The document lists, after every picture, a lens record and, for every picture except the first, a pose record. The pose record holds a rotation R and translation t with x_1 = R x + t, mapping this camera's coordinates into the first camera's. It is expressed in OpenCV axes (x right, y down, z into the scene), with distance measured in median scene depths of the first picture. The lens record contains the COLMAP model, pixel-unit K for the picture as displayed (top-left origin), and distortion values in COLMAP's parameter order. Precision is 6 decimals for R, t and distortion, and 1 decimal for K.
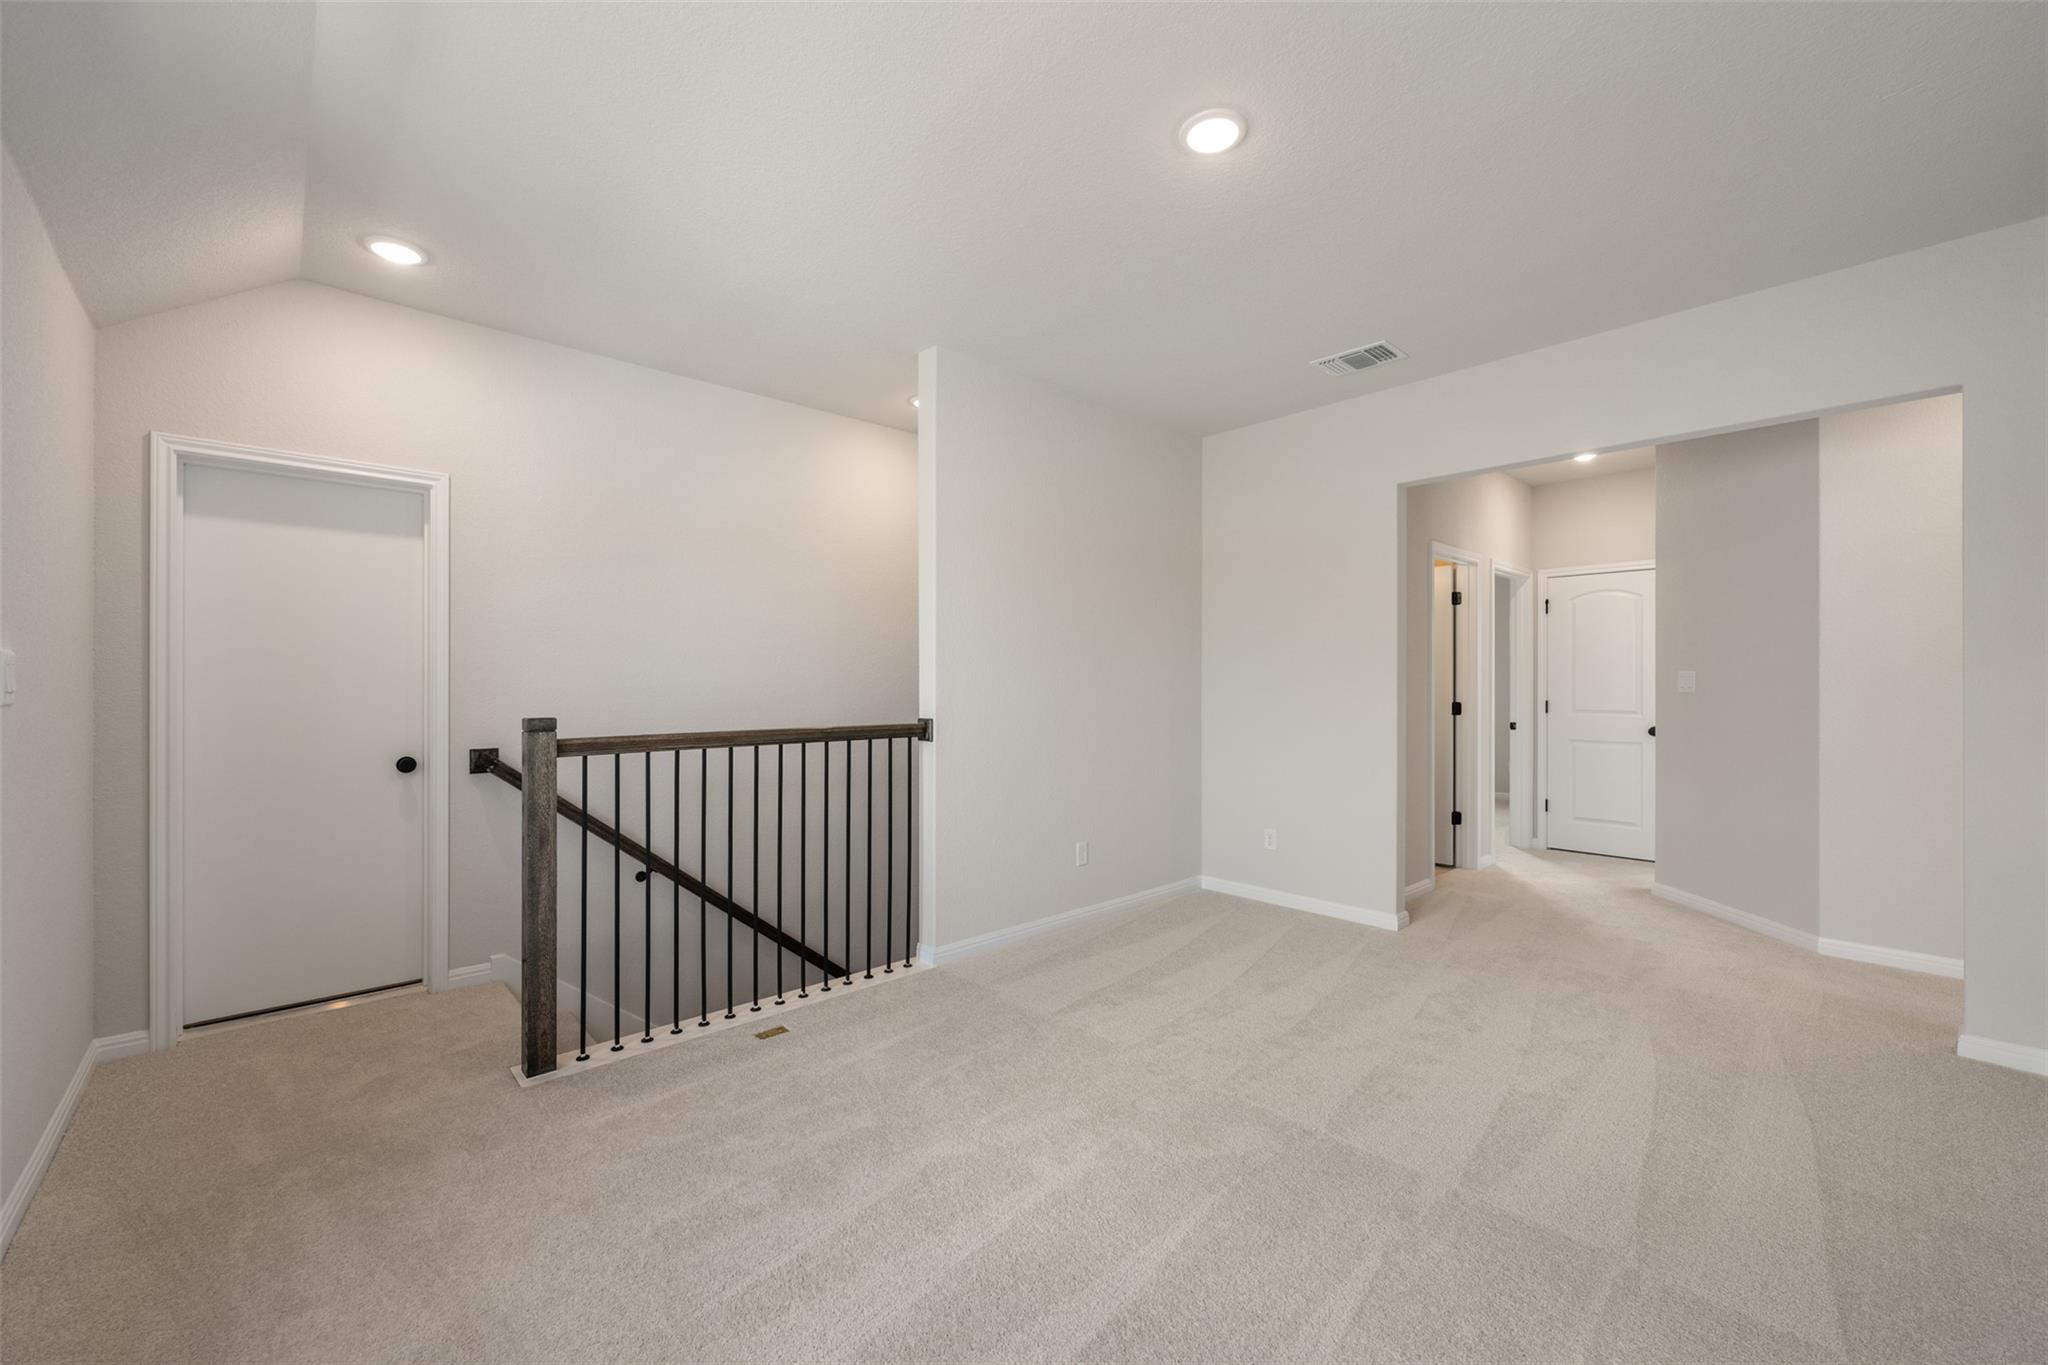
lens RADIAL K [[805.2, 0, 1024.2], [0, 805.2, 686.6], [0, 0, 1]] dist [-0.000202, -0.000489]
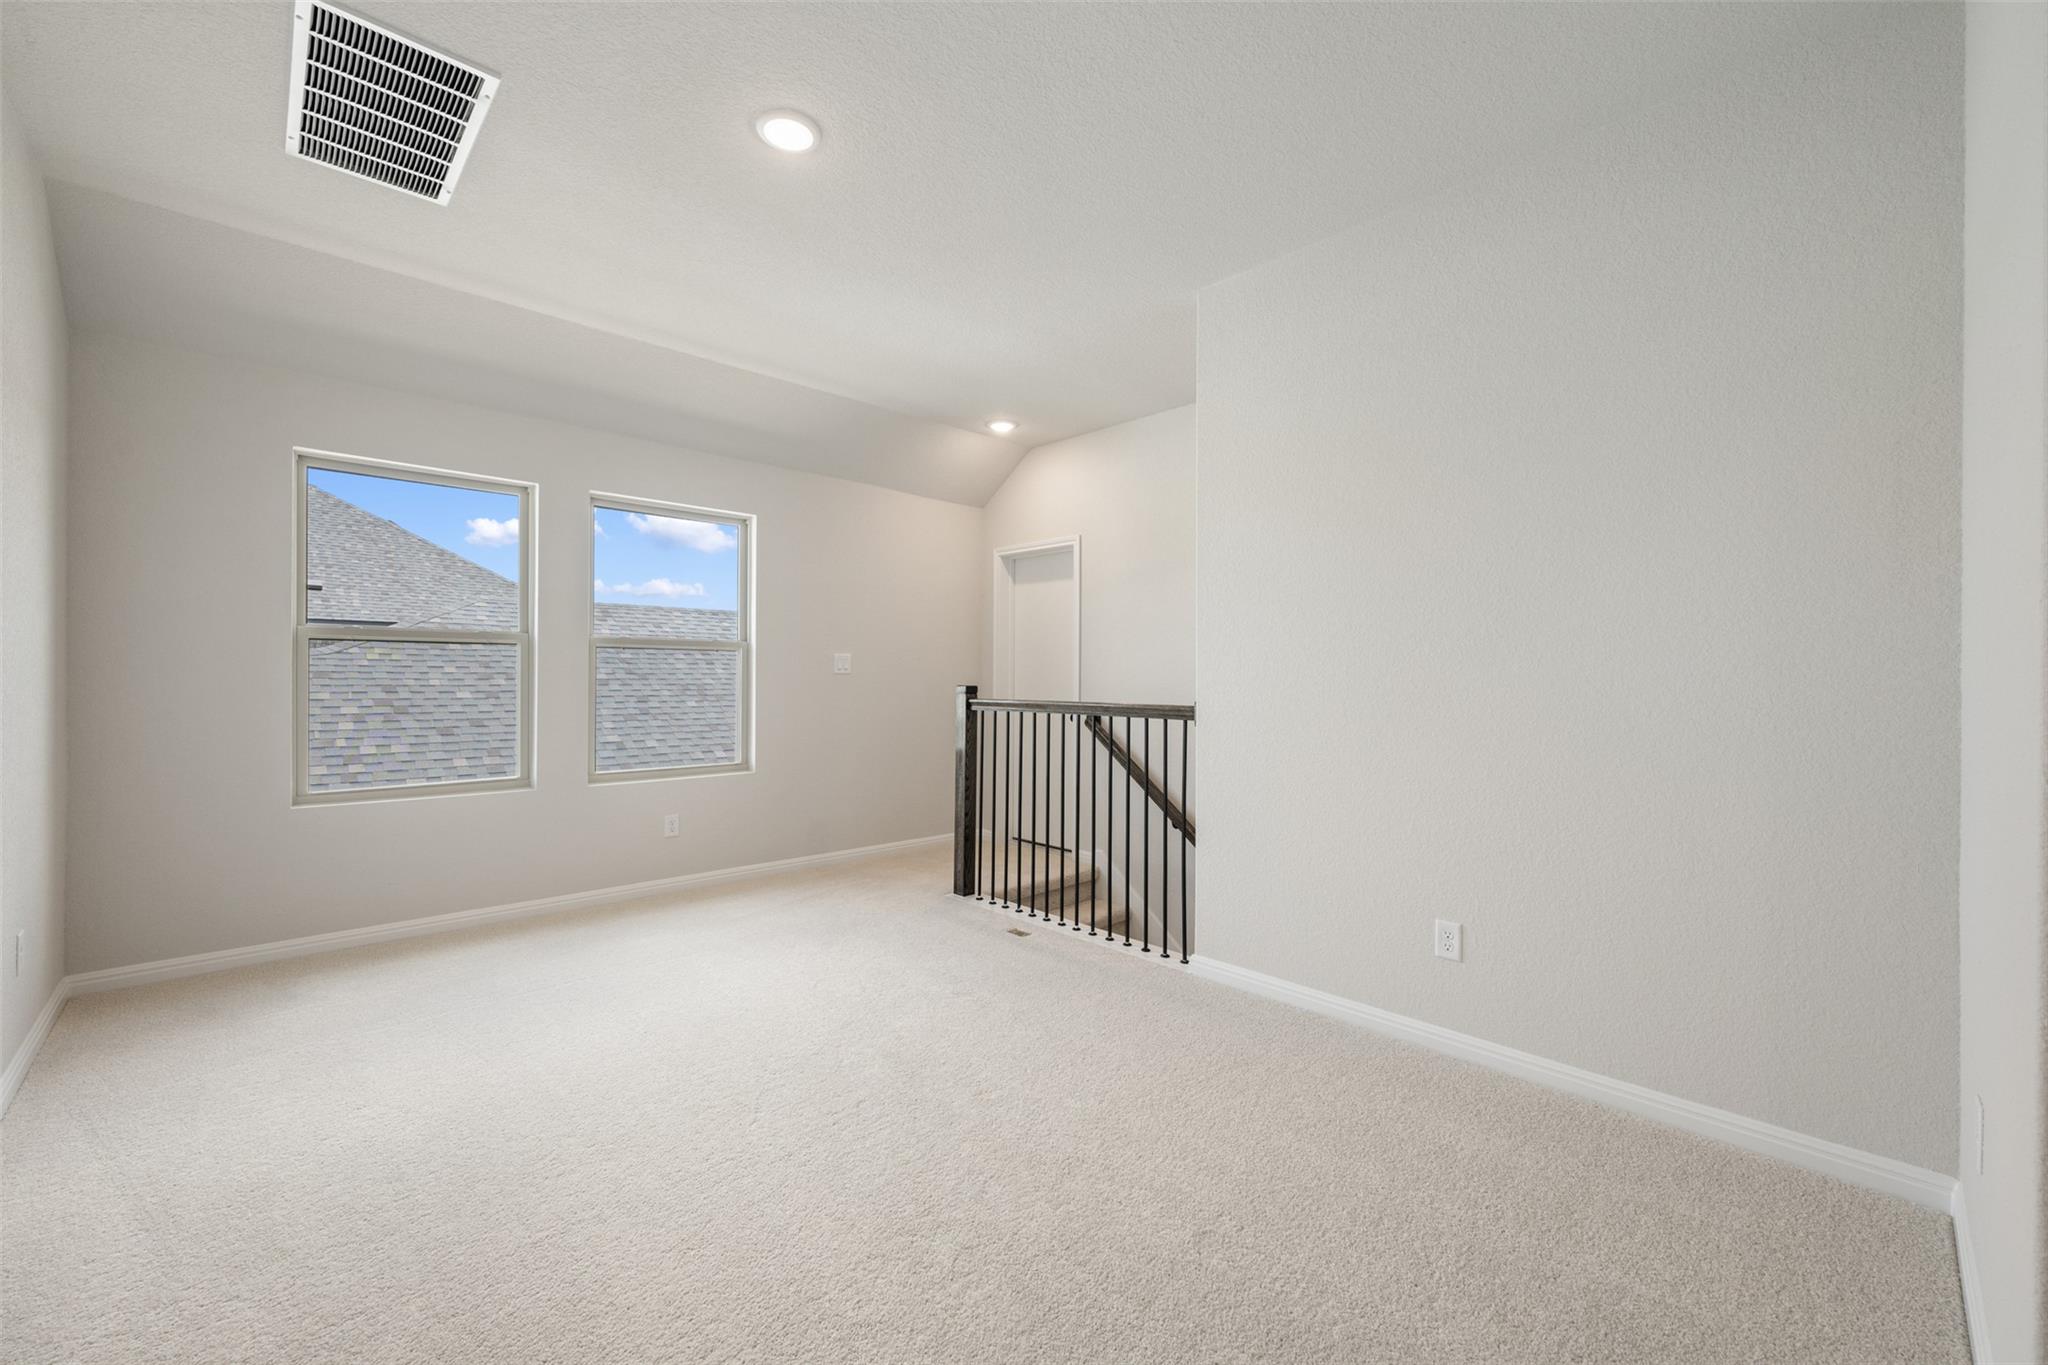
lens RADIAL K [[805.2, 0, 1024.6], [0, 805.2, 672.2], [0, 0, 1]] dist [-0.000202, -0.000489]
pose [[0.031064, -0.004869, -0.999506, 0.827360], [-0.014085, 0.999887, -0.005308, 0.014881], [0.999418, 0.014243, 0.030992, 0.808451]]
